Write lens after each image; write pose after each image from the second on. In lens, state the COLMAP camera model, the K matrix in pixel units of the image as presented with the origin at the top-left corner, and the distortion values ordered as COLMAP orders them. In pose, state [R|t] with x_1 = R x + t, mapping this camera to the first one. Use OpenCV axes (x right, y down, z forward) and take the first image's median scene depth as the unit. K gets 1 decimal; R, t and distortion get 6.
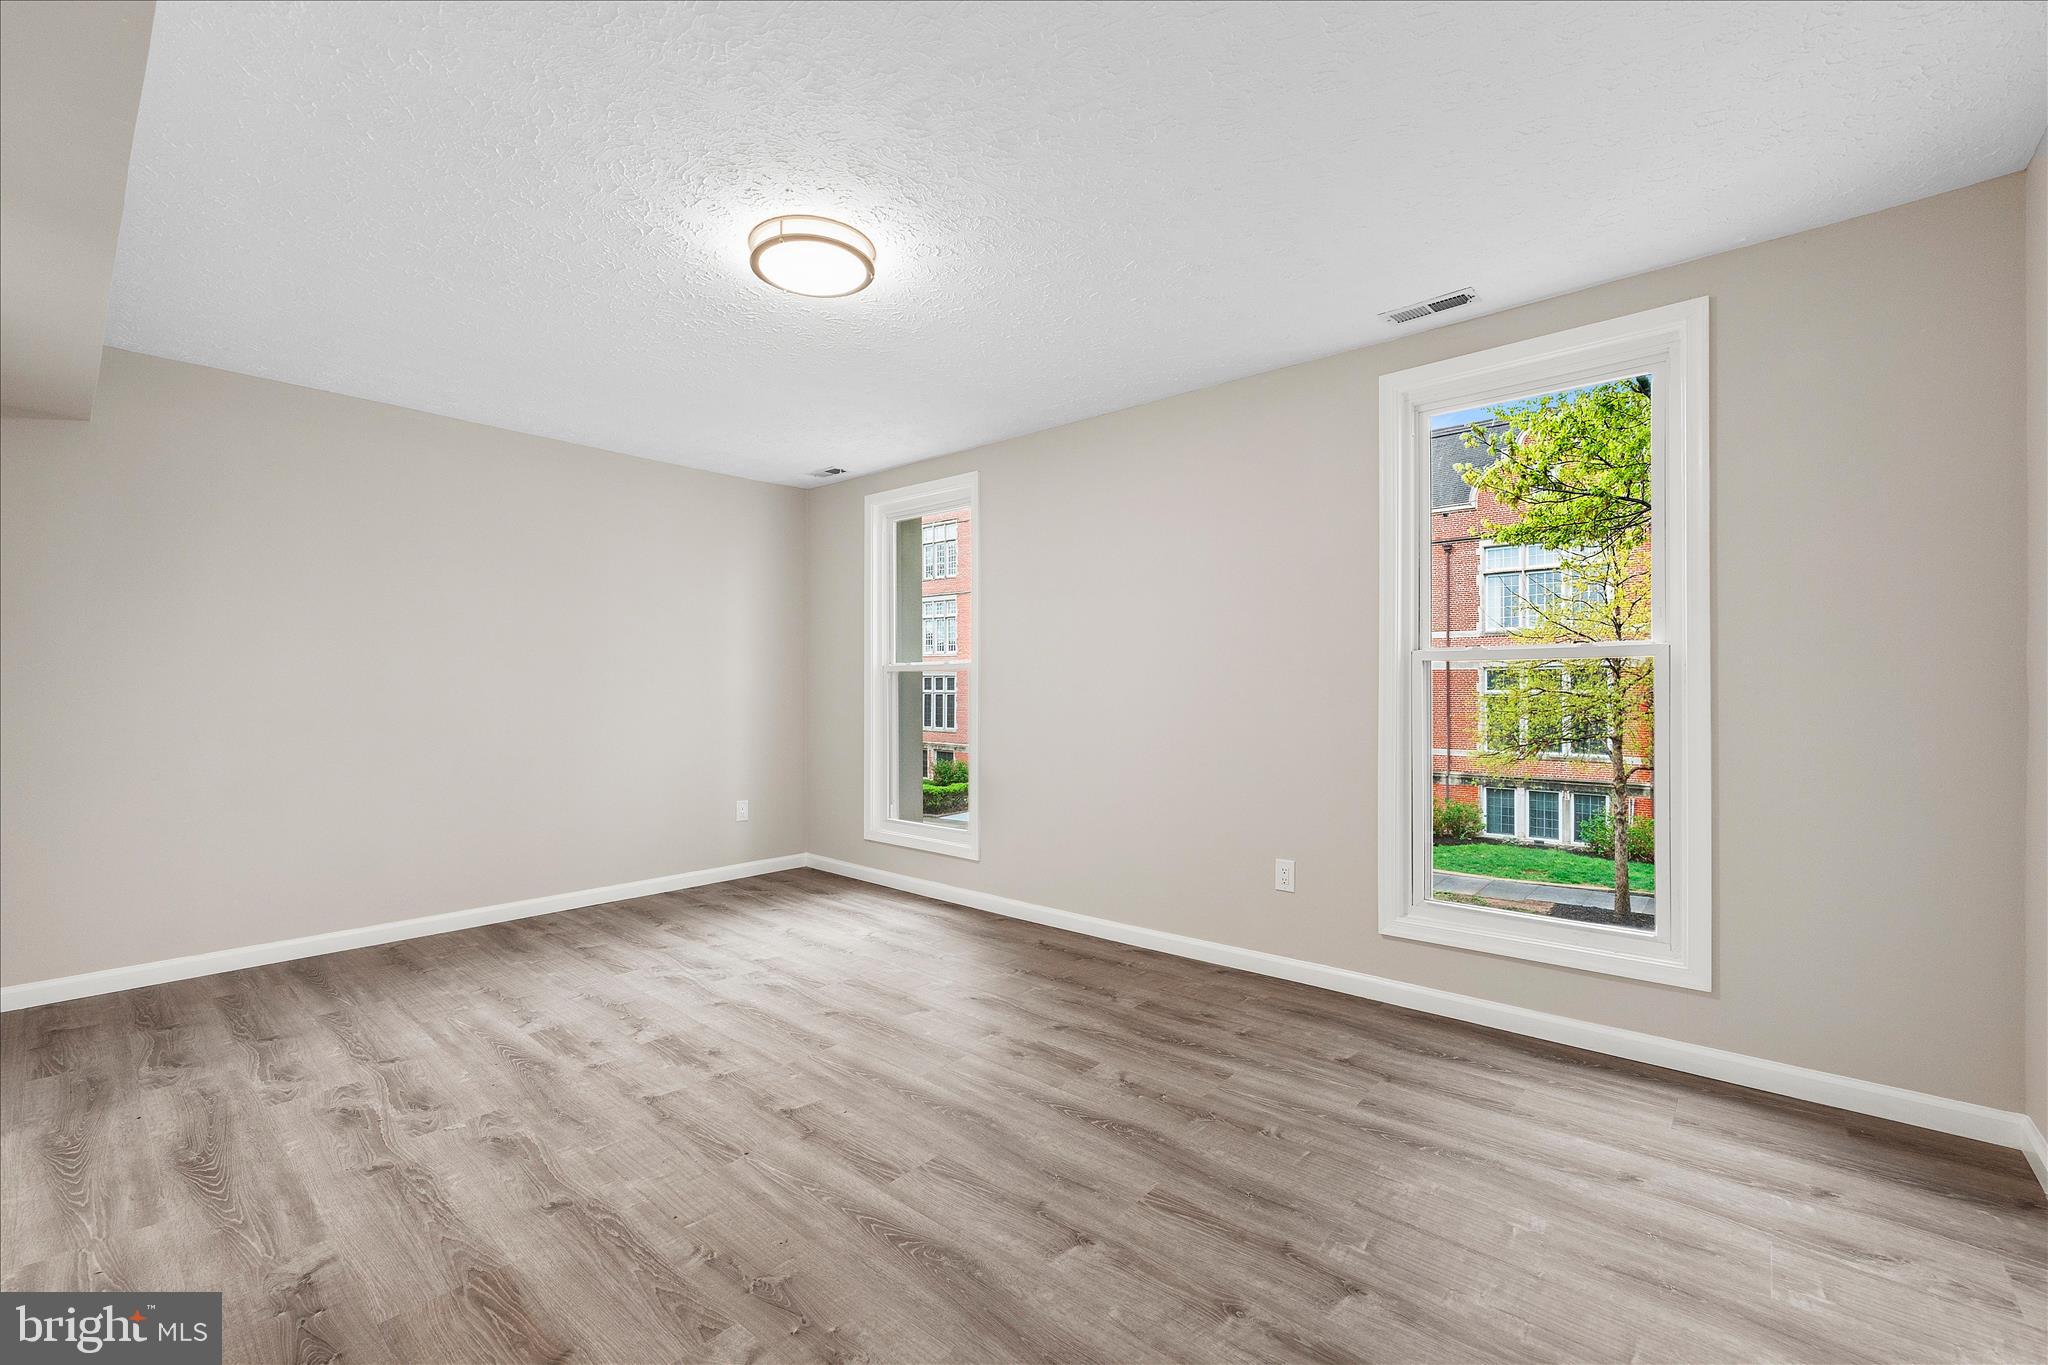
lens RADIAL K [[899.3, 0, 988.2], [0, 899.3, 683.9], [0, 0, 1]] dist [0.002618, 0.000895]
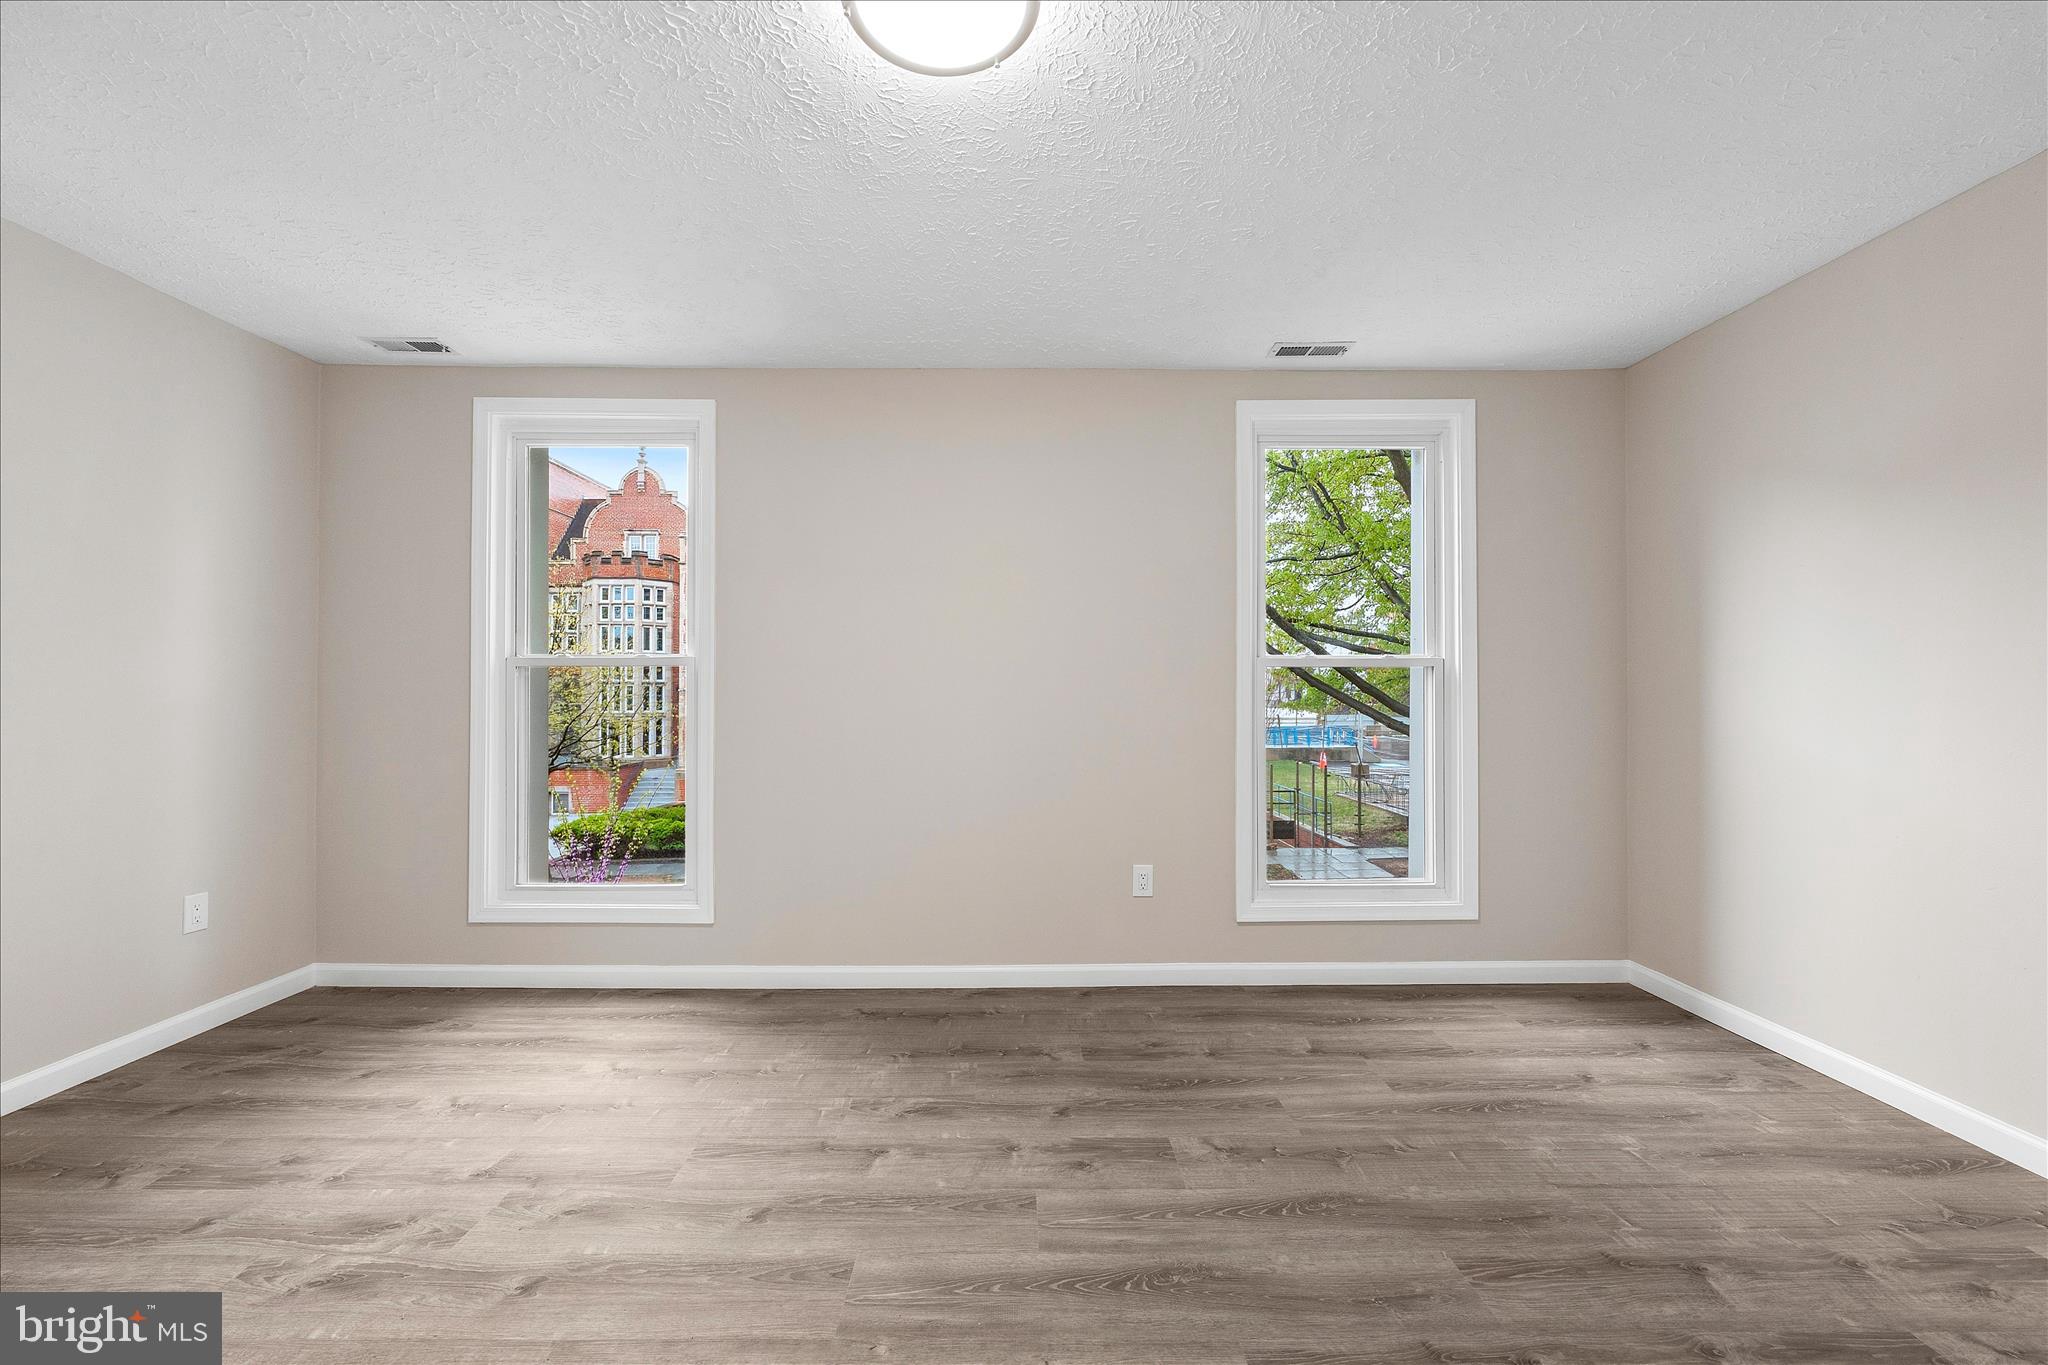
lens RADIAL K [[849.8, 0, 1018.9], [0, 849.8, 688.5], [0, 0, 1]] dist [-0.000159, 0.000756]
pose [[0.717968, 0.007854, 0.696032, -0.483770], [-0.004572, 0.999968, -0.006568, 0.009038], [-0.696061, 0.001533, 0.717981, 0.485723]]
